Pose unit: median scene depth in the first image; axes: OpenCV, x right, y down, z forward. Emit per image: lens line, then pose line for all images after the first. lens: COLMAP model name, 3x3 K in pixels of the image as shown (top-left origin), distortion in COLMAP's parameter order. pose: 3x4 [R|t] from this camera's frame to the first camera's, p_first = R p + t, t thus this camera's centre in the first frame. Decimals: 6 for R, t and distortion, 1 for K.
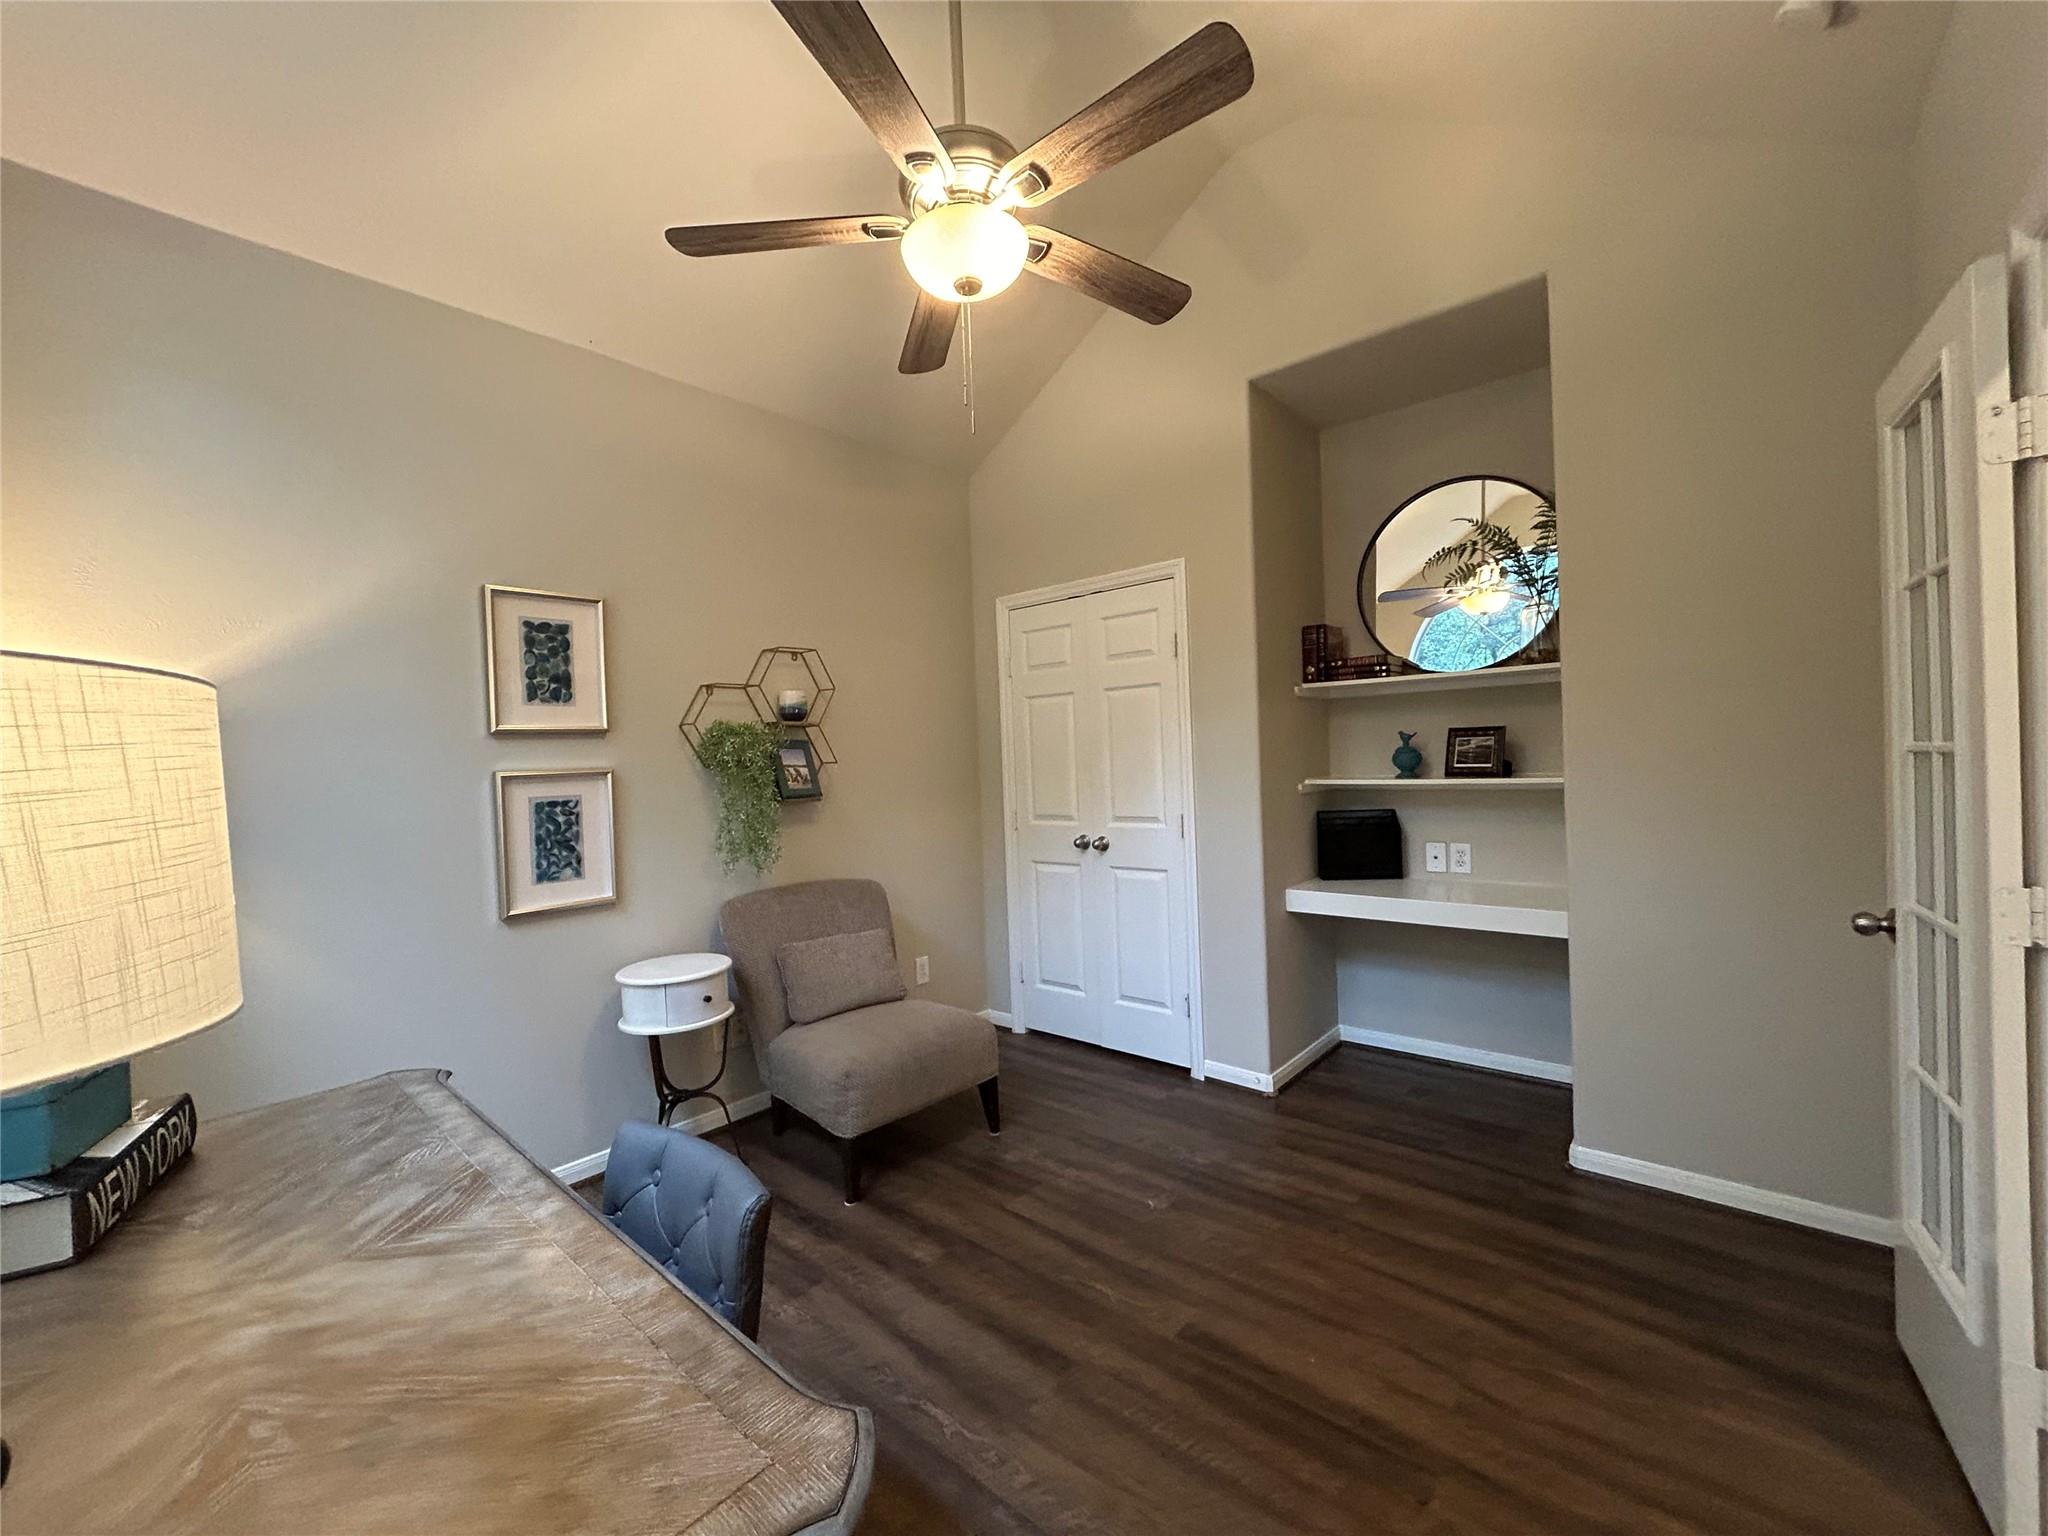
lens RADIAL K [[820.6, 0, 1024.0], [0, 820.6, 768.0], [0, 0, 1]] dist [0.000178, 0.000230]
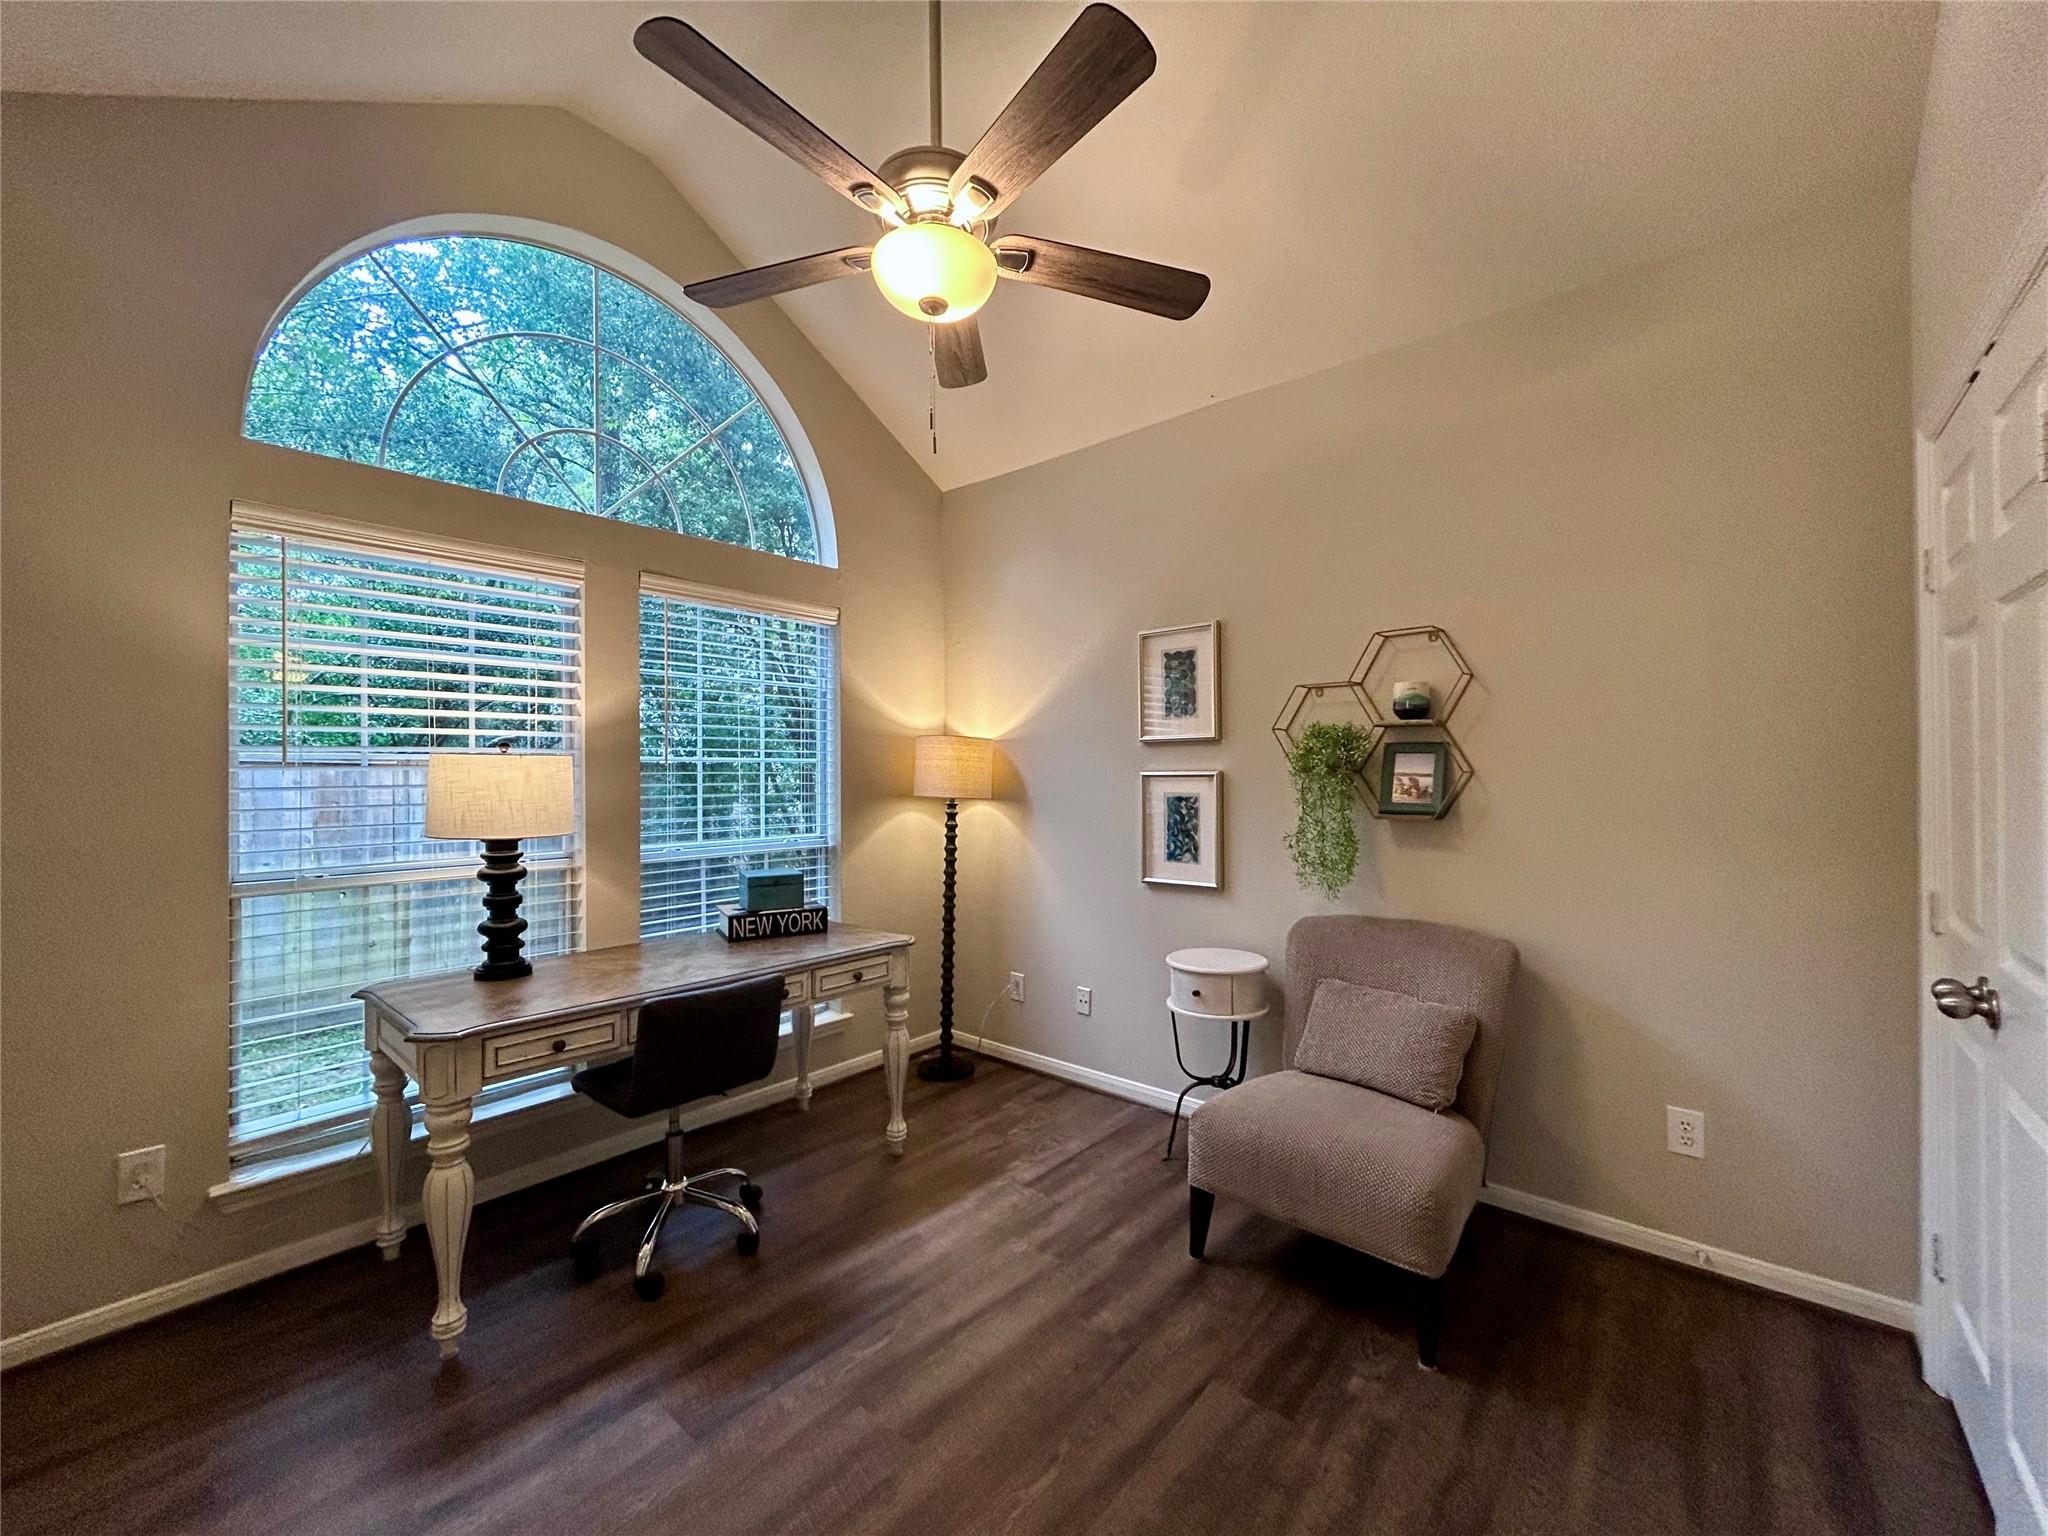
lens RADIAL K [[824.4, 0, 1029.0], [0, 824.4, 770.3], [0, 0, 1]] dist [0.000033, -0.000017]
pose [[0.005326, 0.032952, -0.999443, 0.644431], [-0.007428, 0.999431, 0.032912, -0.037205], [0.999958, 0.007249, 0.005568, 0.756370]]
